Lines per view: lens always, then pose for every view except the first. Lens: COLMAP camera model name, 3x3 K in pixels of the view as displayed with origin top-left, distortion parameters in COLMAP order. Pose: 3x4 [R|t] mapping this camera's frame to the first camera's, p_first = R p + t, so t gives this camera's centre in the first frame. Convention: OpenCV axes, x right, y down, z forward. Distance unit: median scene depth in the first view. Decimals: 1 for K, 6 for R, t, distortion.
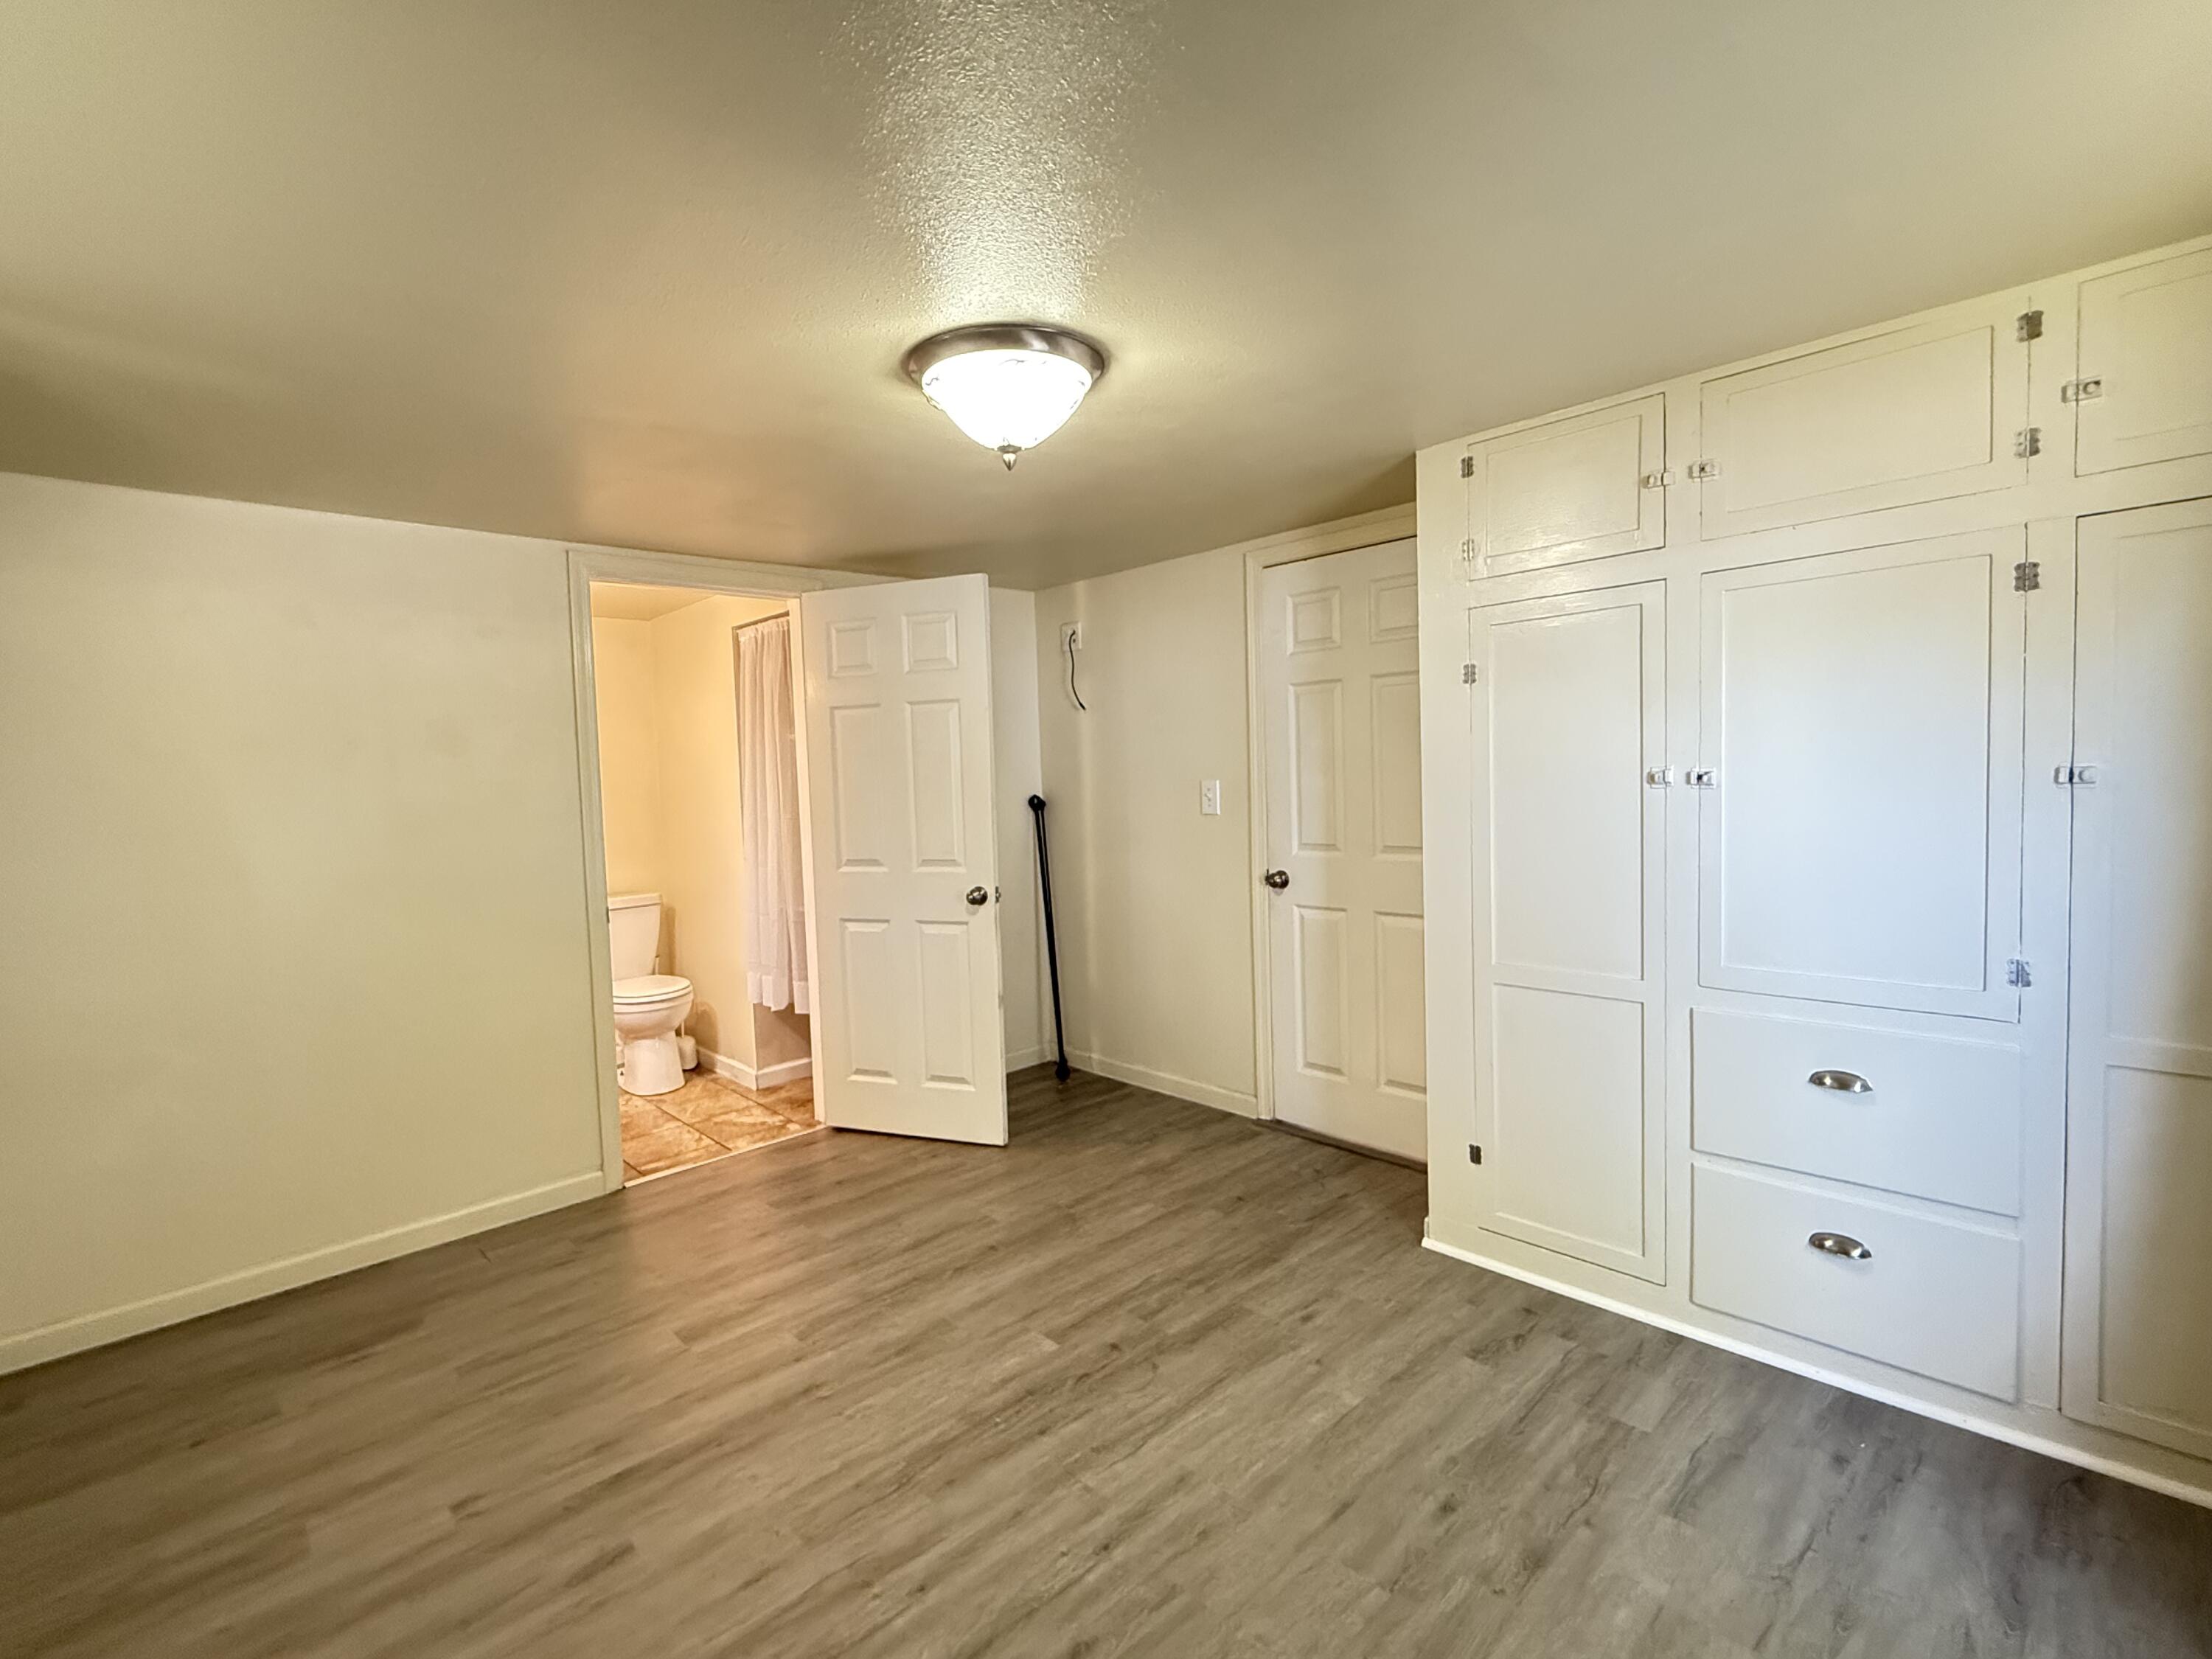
lens RADIAL K [[1014.7, 0, 1105.4], [0, 1014.7, 828.8], [0, 0, 1]] dist [-0.001246, 0.000896]
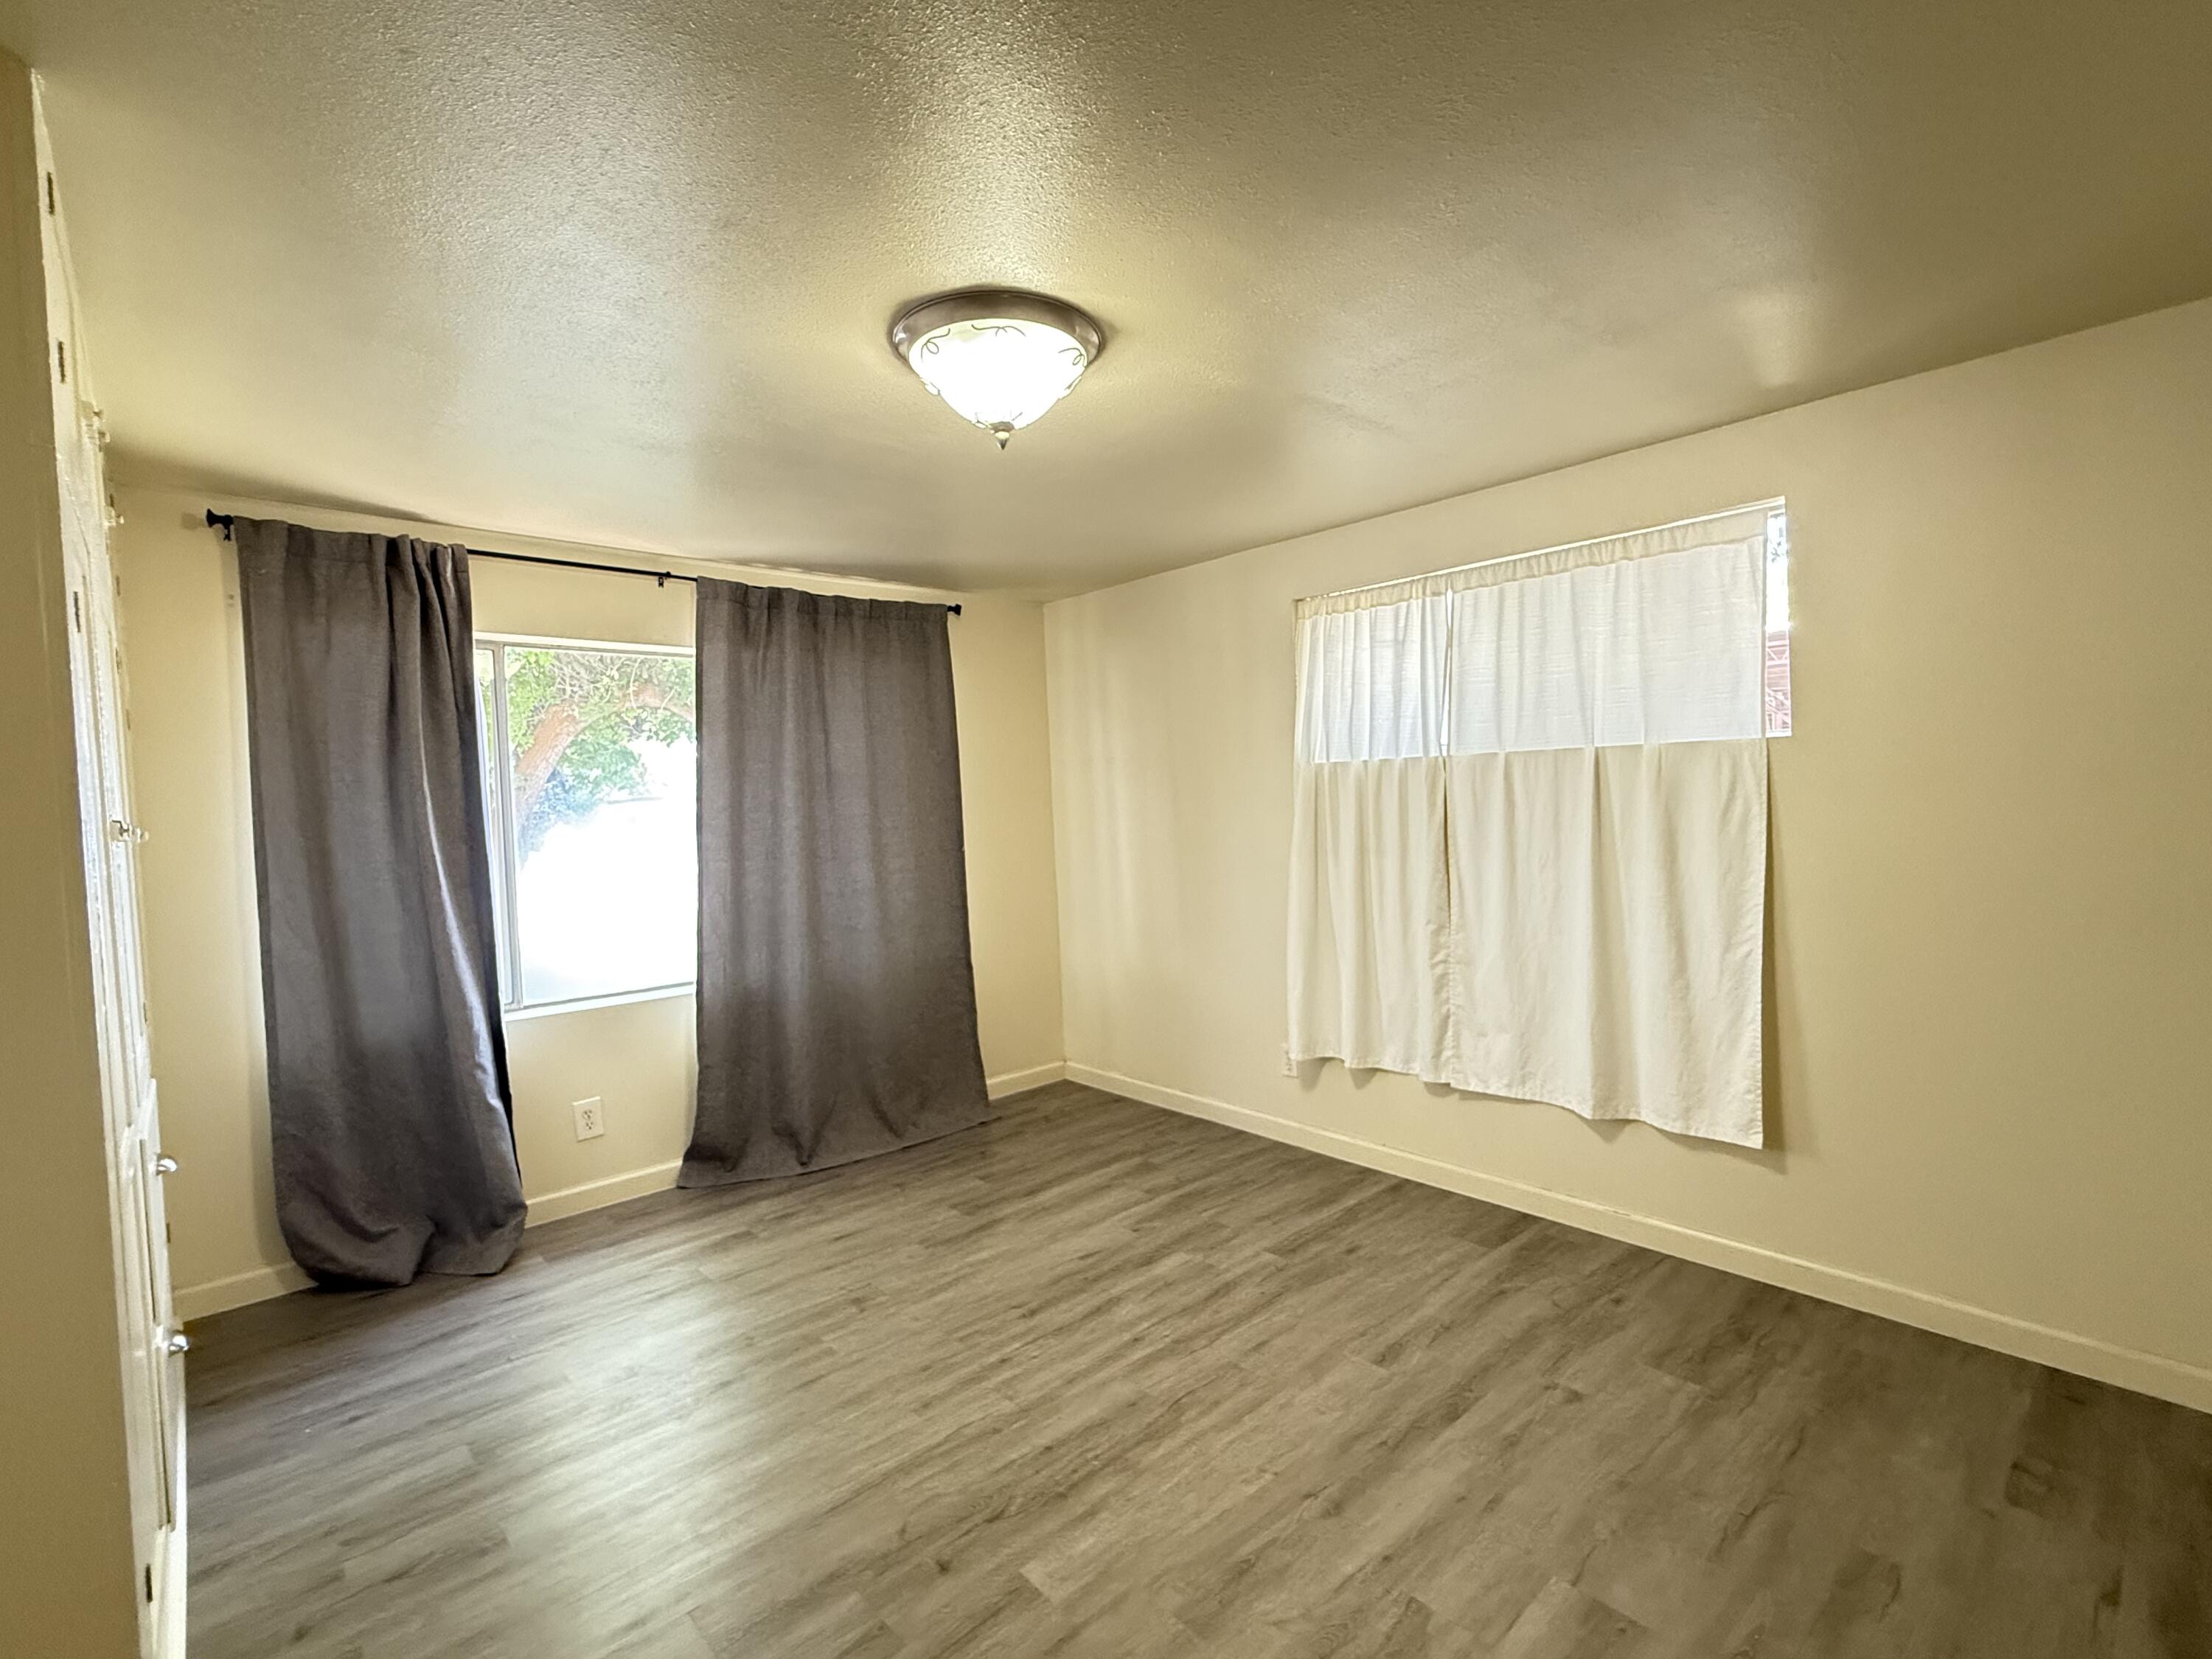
lens RADIAL K [[1014.7, 0, 1104.3], [0, 1014.7, 834.1], [0, 0, 1]] dist [-0.001246, 0.000896]
pose [[-0.997260, 0.068644, 0.027581, -0.183039], [0.070810, 0.993665, 0.087265, -0.067799], [-0.021416, 0.088979, -0.995803, 1.916615]]
